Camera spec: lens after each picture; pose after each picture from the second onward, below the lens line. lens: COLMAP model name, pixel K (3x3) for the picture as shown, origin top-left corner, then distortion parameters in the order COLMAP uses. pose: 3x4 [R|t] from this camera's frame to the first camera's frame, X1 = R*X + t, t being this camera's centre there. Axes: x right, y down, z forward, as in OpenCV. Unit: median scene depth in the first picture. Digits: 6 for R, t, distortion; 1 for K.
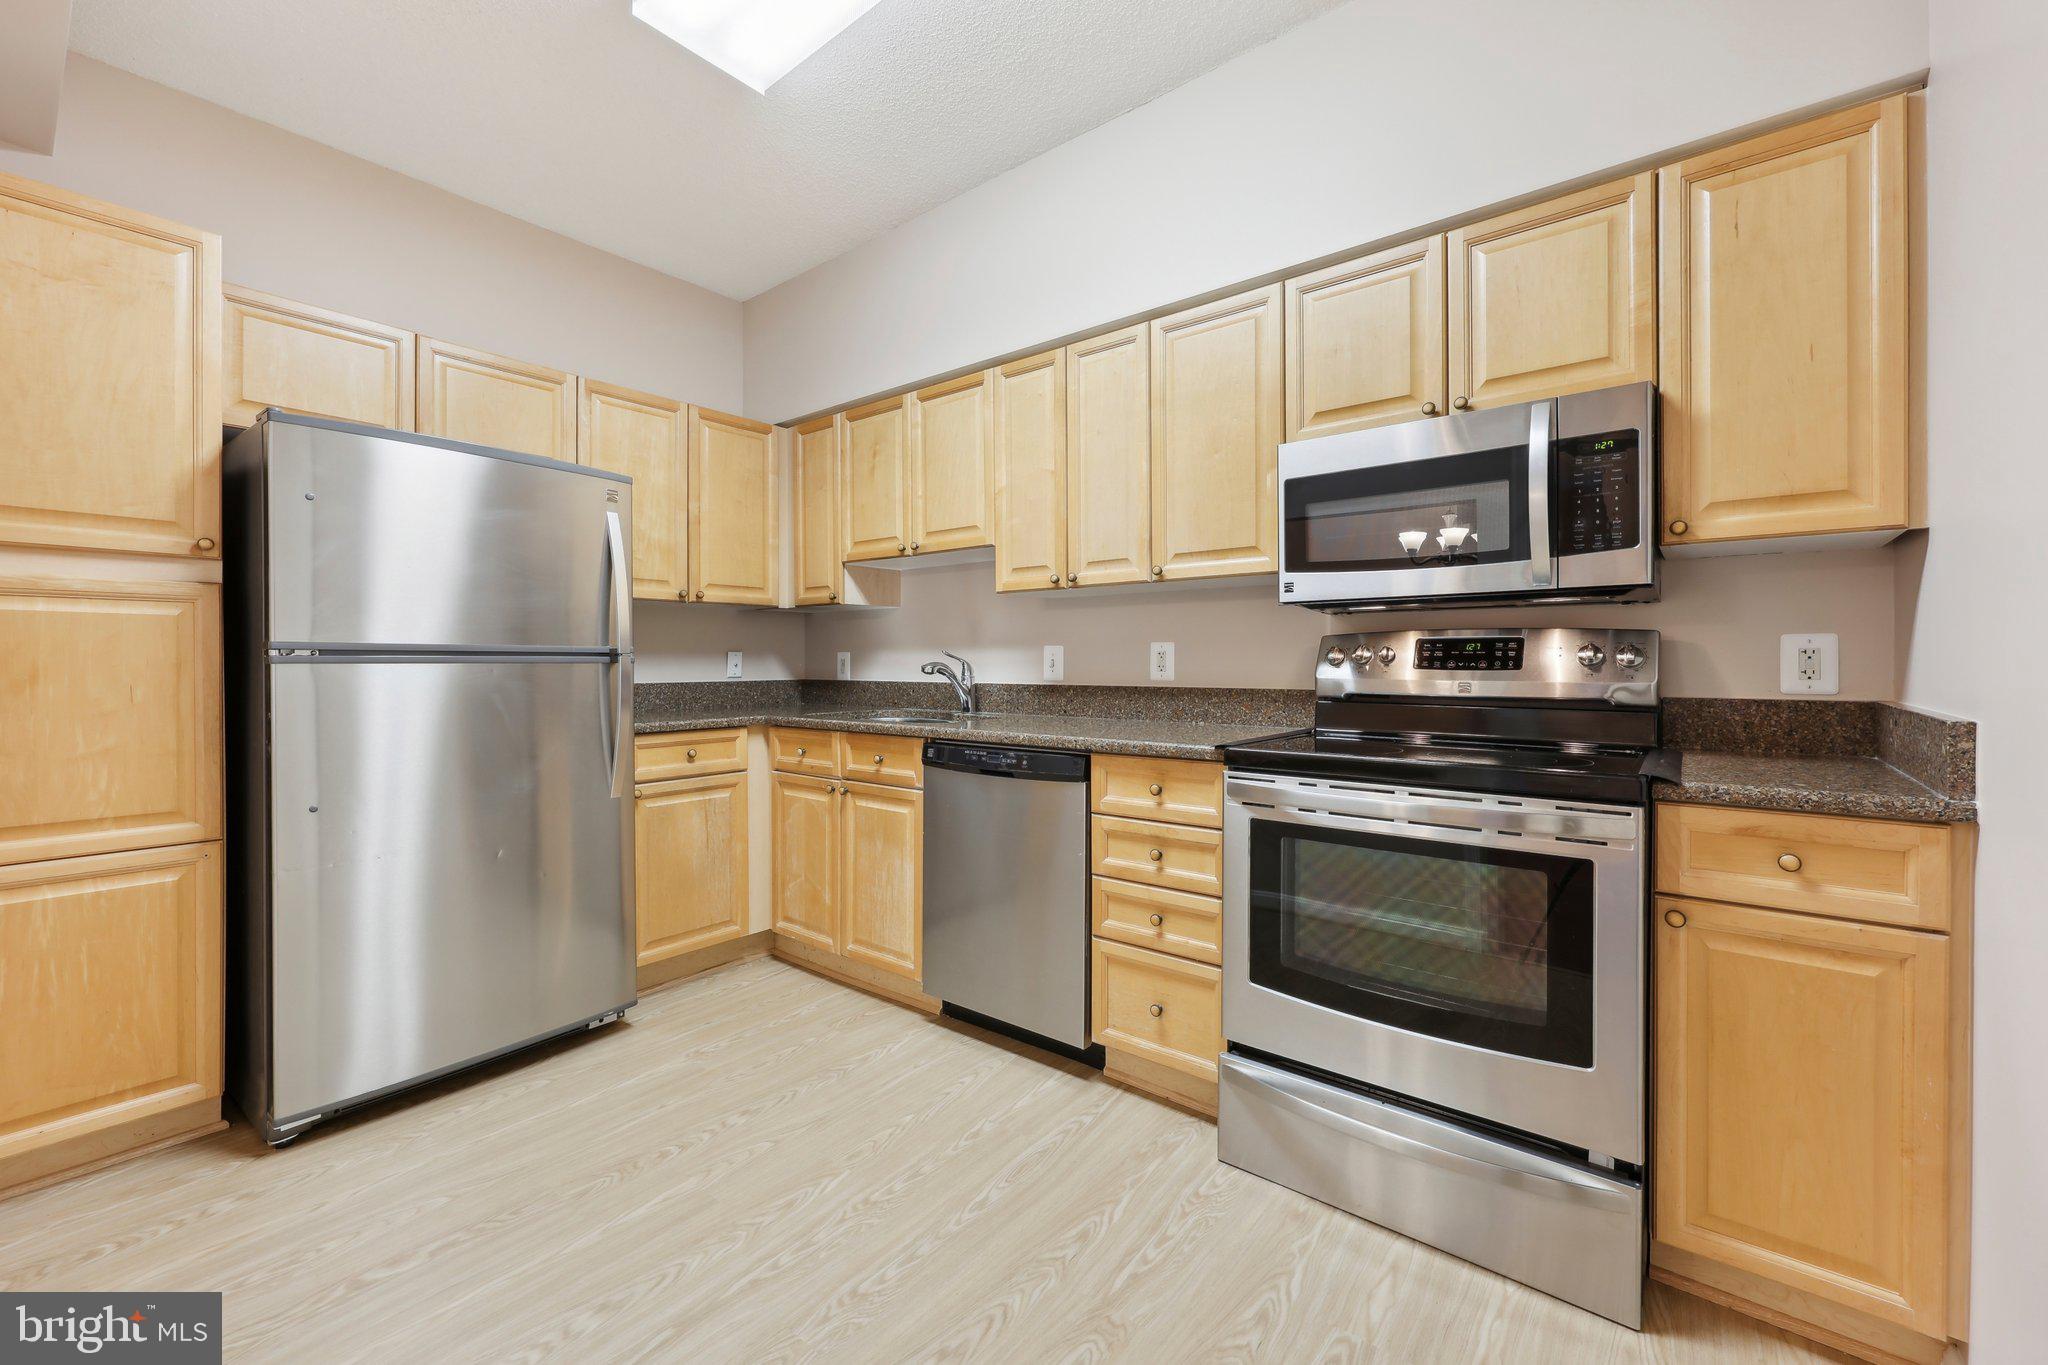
lens RADIAL K [[822.3, 0, 1023.4], [0, 822.3, 683.0], [0, 0, 1]] dist [-0.001391, 0.000293]
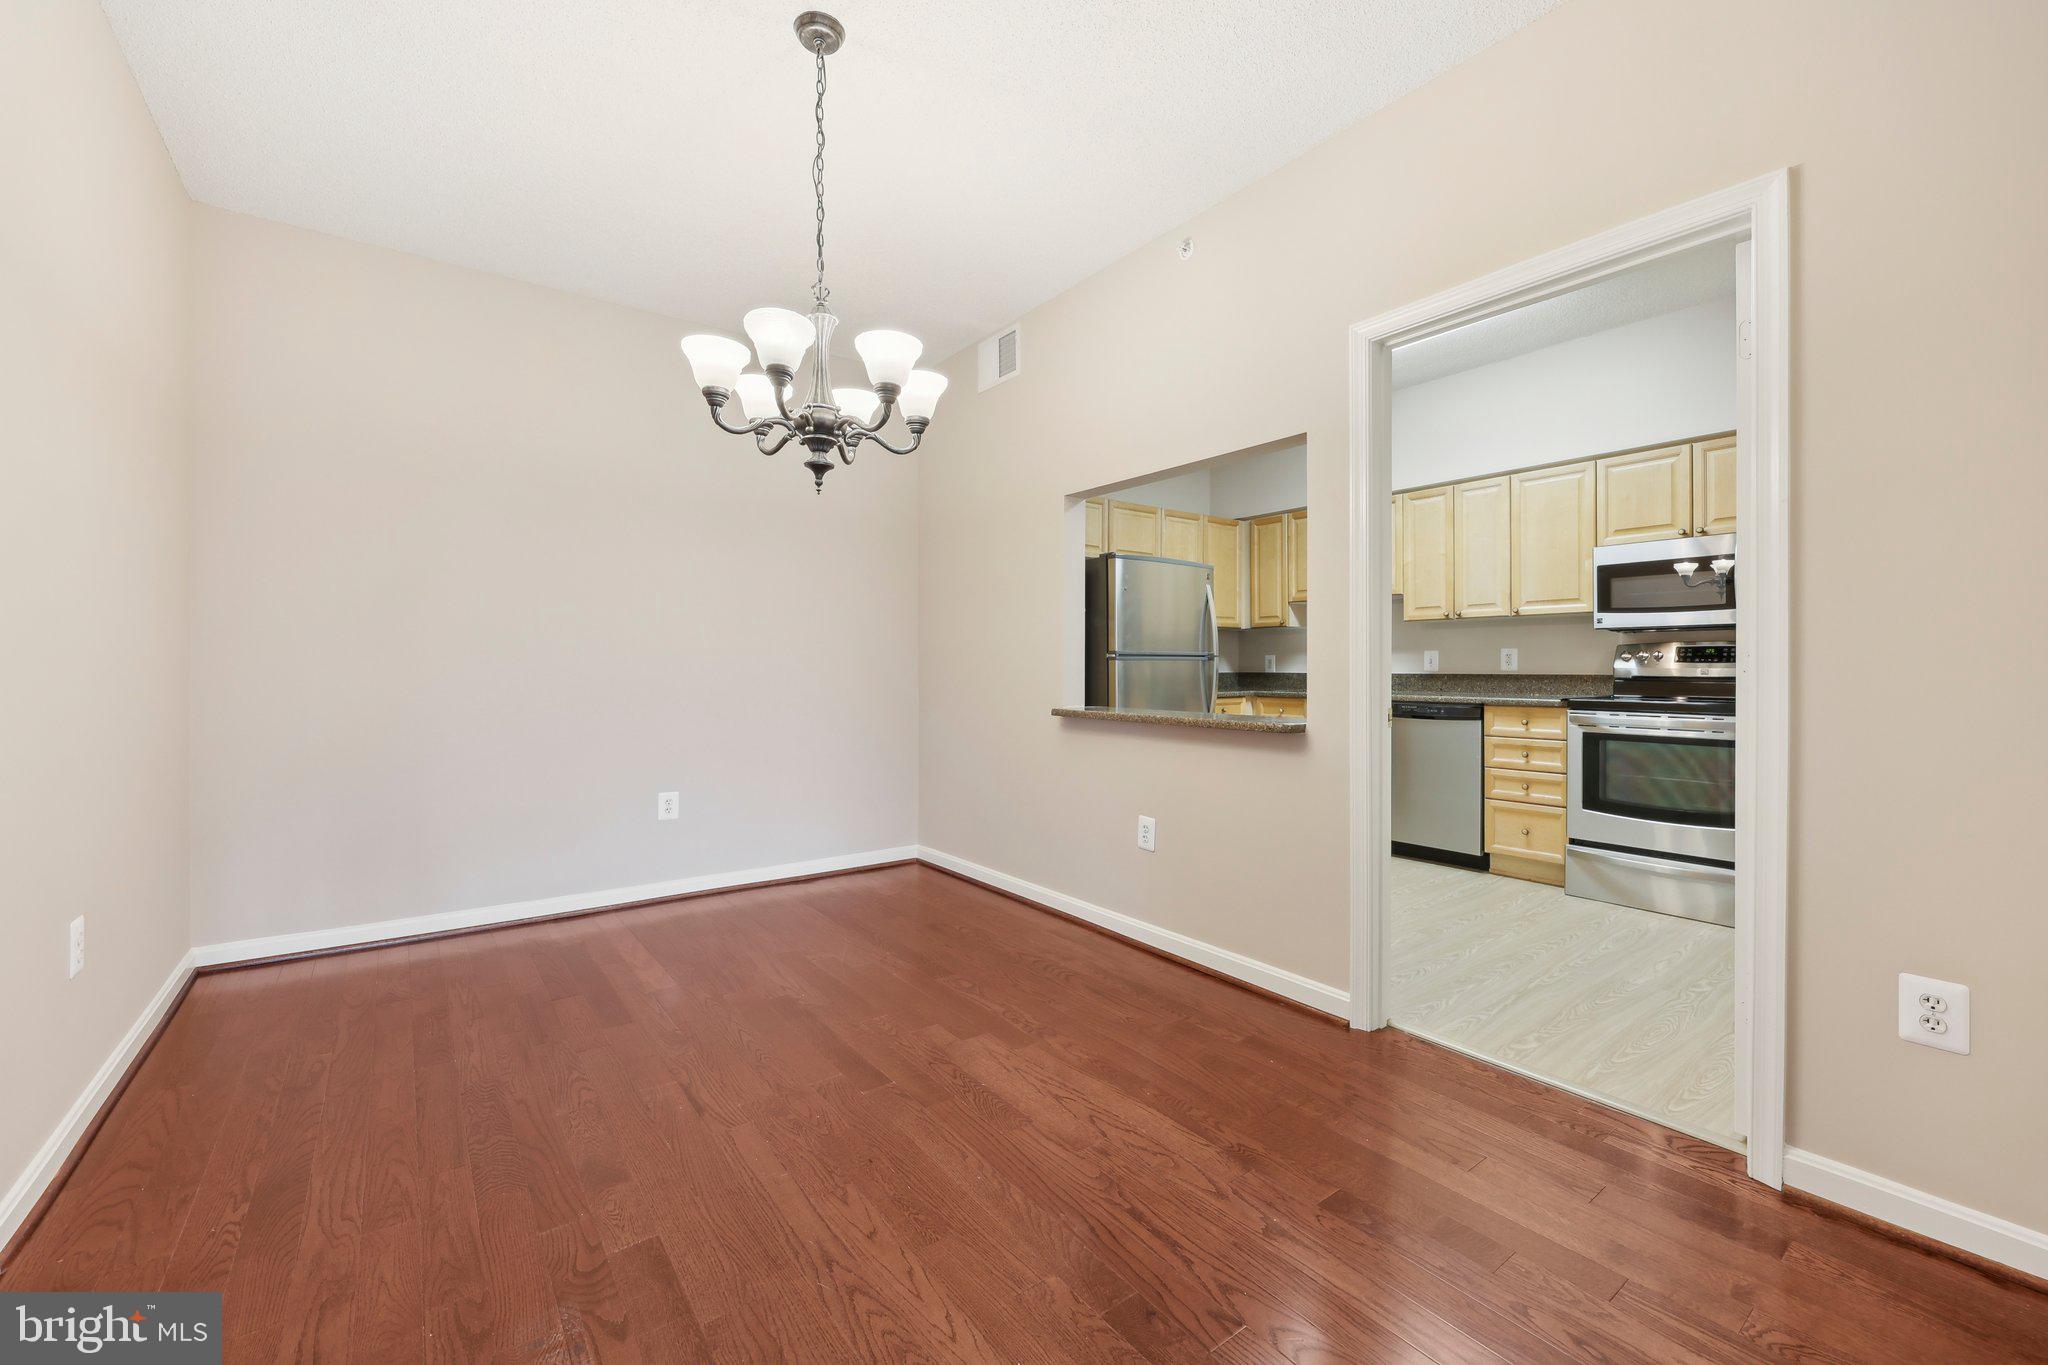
lens RADIAL K [[822.3, 0, 1024.6], [0, 822.3, 680.8], [0, 0, 1]] dist [-0.001391, 0.000293]
pose [[0.969039, 0.004658, -0.246865, -0.496723], [-0.006555, 0.999955, -0.006864, 0.046596], [0.246822, 0.008270, 0.969026, -1.175345]]
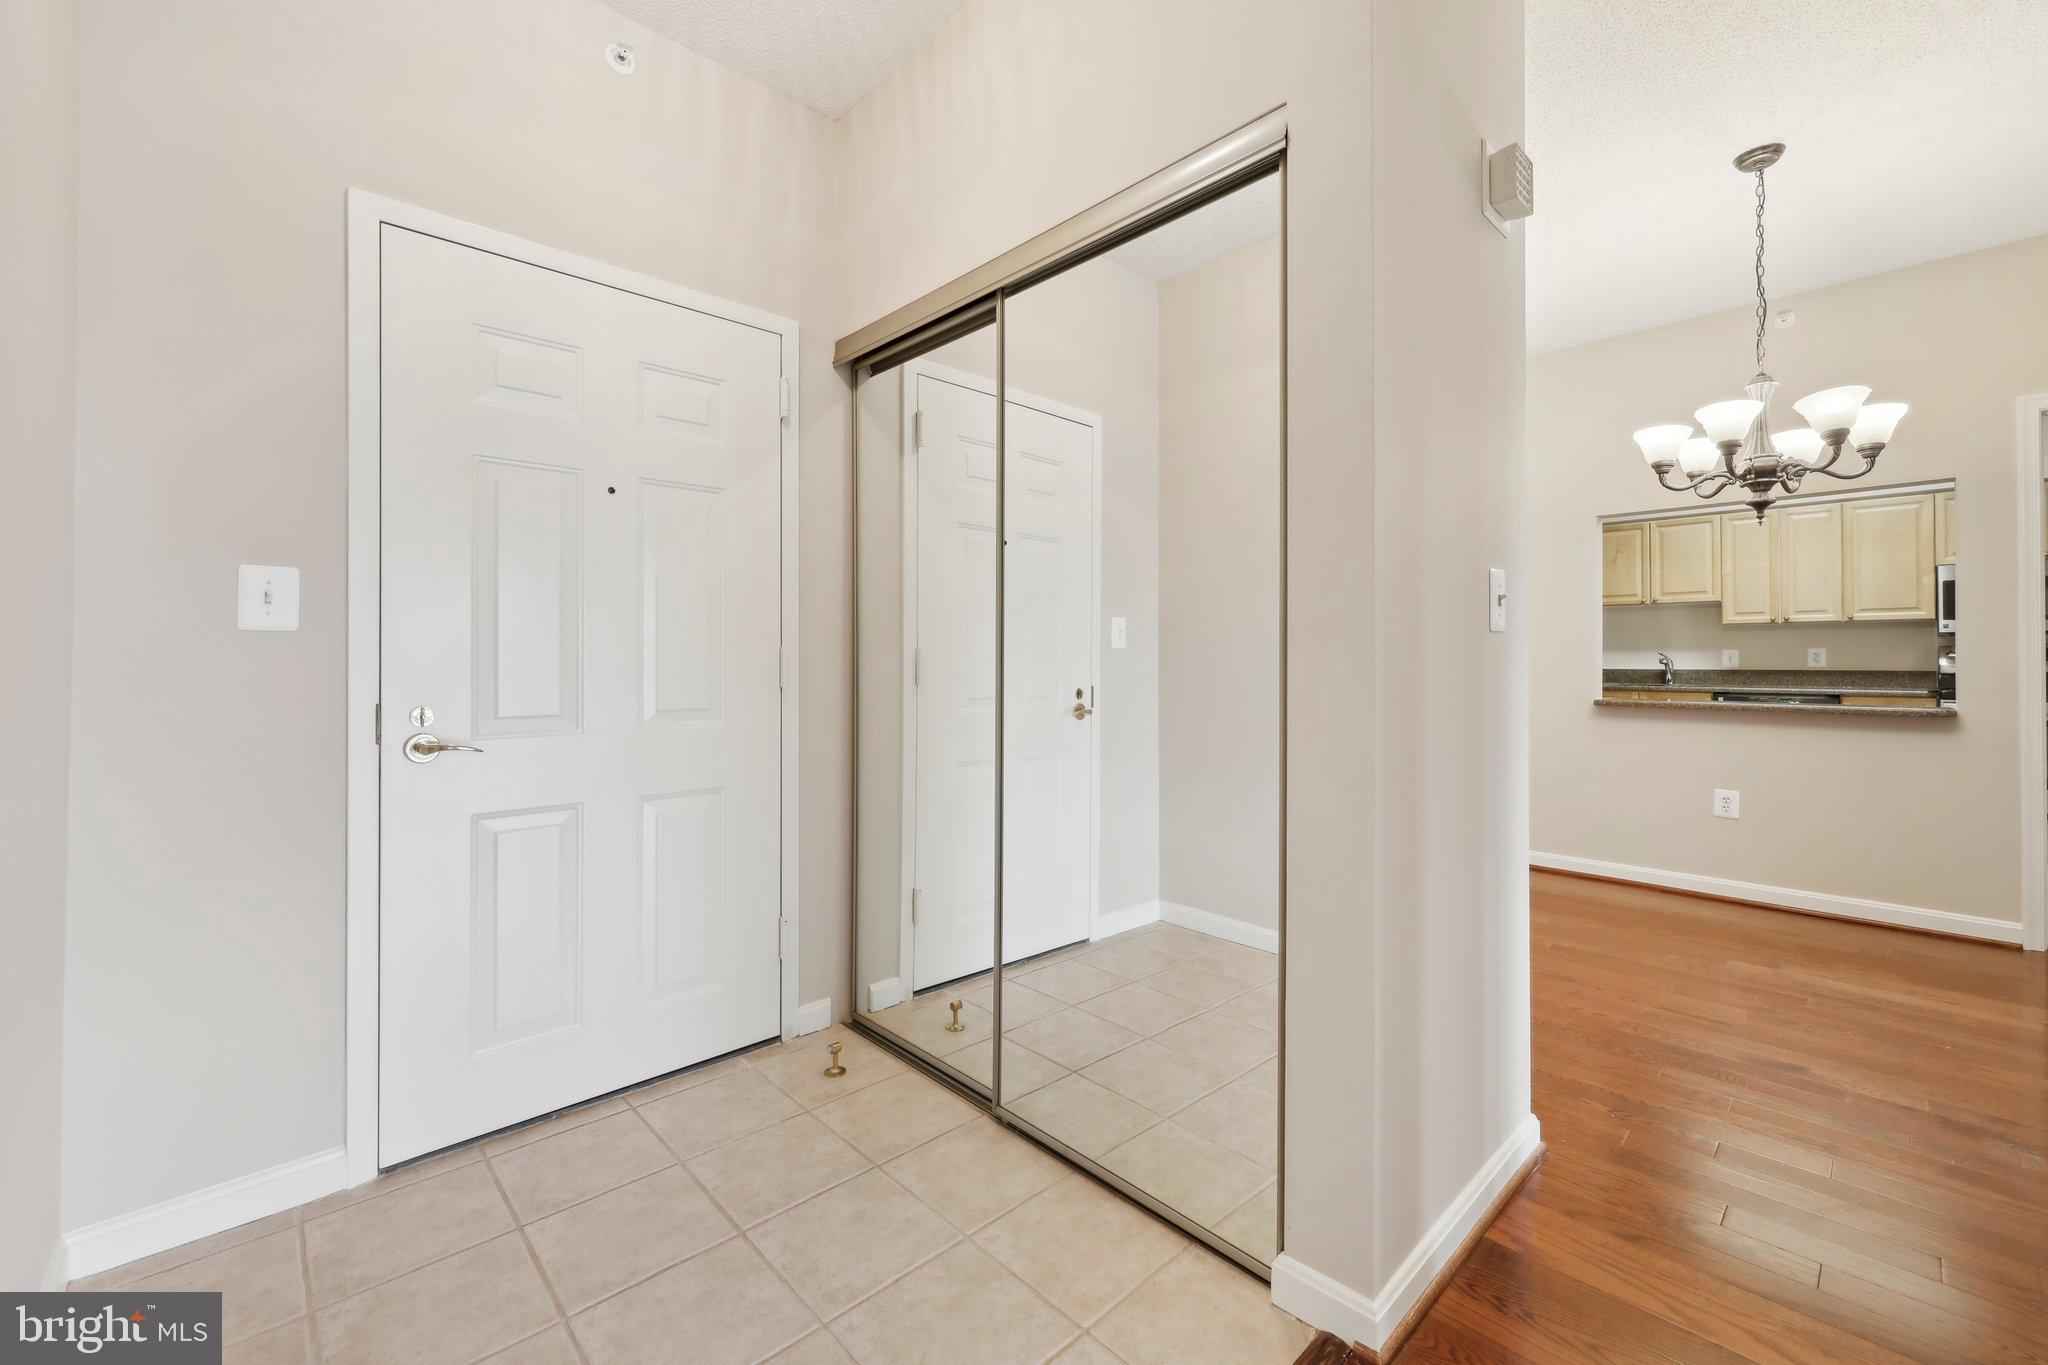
lens RADIAL K [[822.3, 0, 1021.3], [0, 822.3, 664.7], [0, 0, 1]] dist [-0.001391, 0.000293]
pose [[0.990057, 0.003125, -0.140631, -1.905113], [-0.005969, 0.999786, -0.019810, 0.055520], [0.140539, 0.020453, 0.989864, -1.647844]]
